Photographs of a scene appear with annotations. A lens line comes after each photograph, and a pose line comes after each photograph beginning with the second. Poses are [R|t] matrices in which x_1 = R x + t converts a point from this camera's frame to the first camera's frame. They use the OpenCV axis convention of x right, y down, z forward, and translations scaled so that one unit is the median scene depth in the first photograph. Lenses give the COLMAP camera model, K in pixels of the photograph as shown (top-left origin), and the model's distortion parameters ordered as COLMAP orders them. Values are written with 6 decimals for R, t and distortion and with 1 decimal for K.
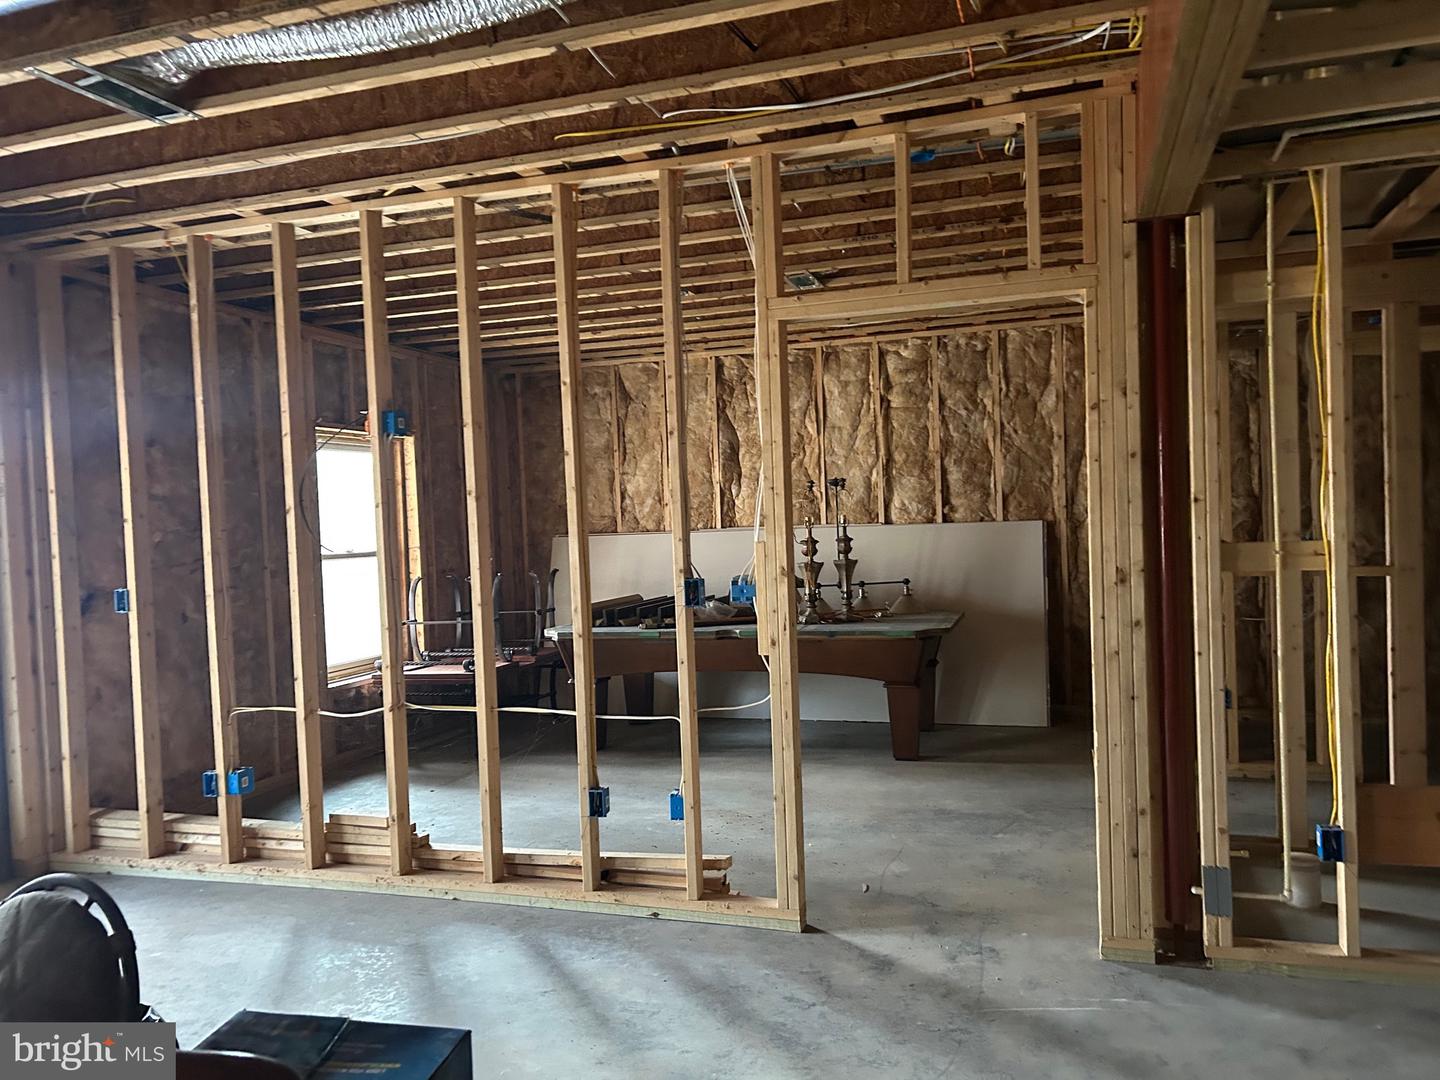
lens RADIAL K [[1085.8, 0, 739.0], [0, 1085.8, 548.0], [0, 0, 1]] dist [0.071547, -0.064898]
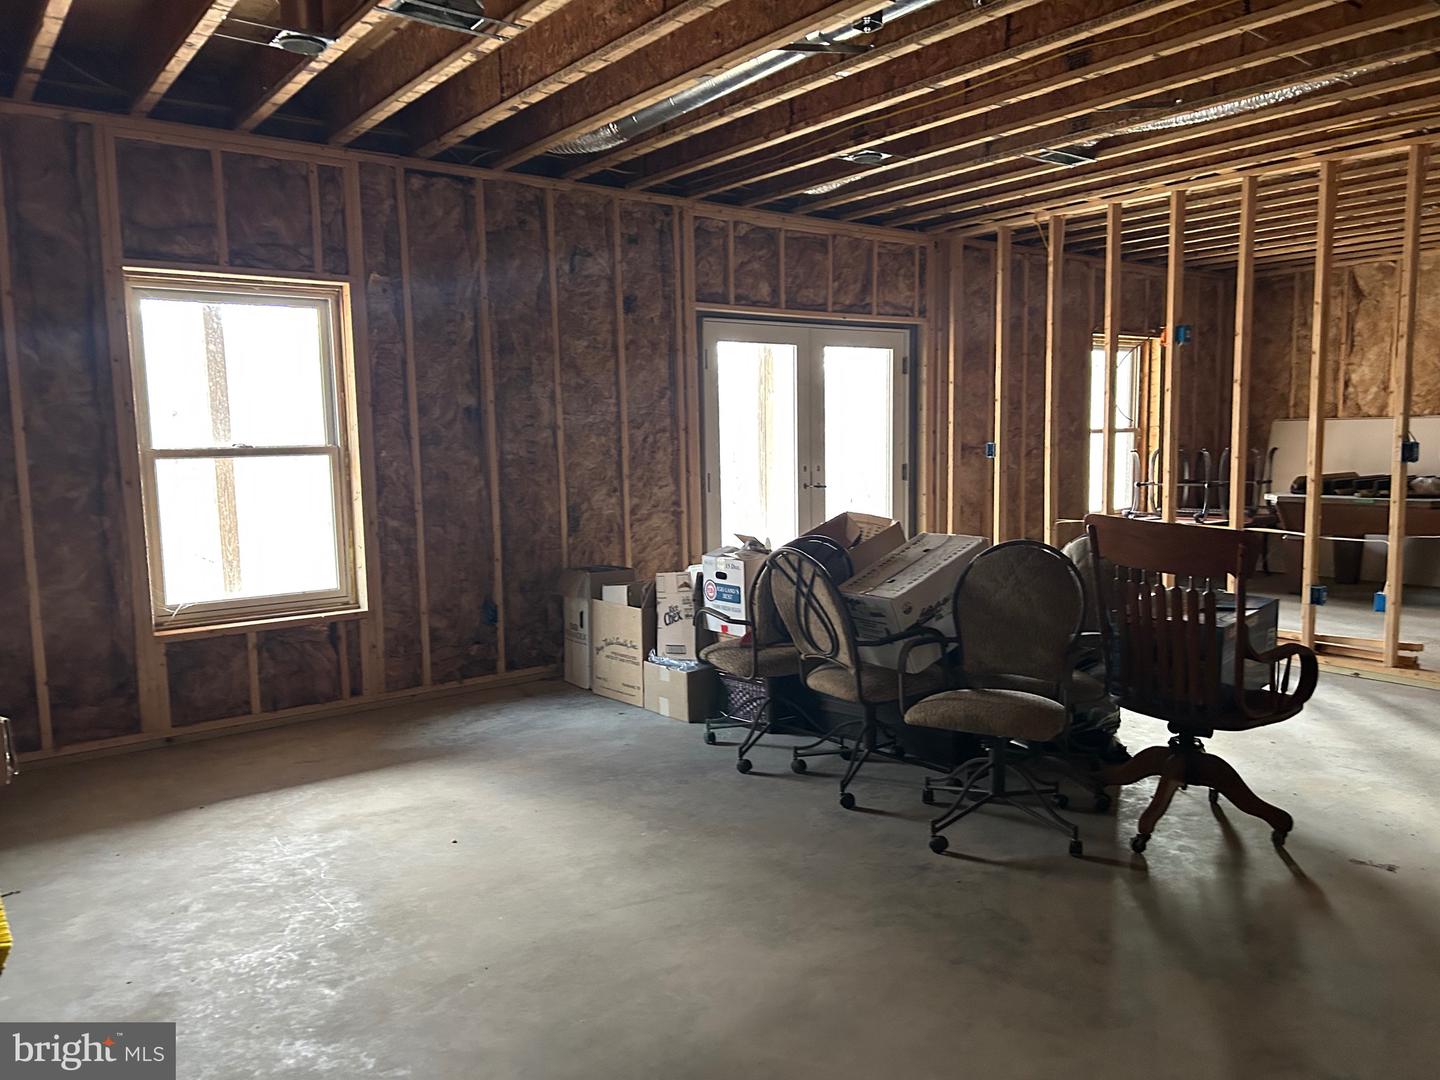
lens RADIAL K [[1085.8, 0, 739.0], [0, 1085.8, 548.0], [0, 0, 1]] dist [0.071547, -0.064898]
pose [[0.827781, 0.084458, -0.554659, 0.022009], [-0.029930, 0.993844, 0.106665, 0.018933], [0.560253, -0.071694, 0.825213, -0.334264]]
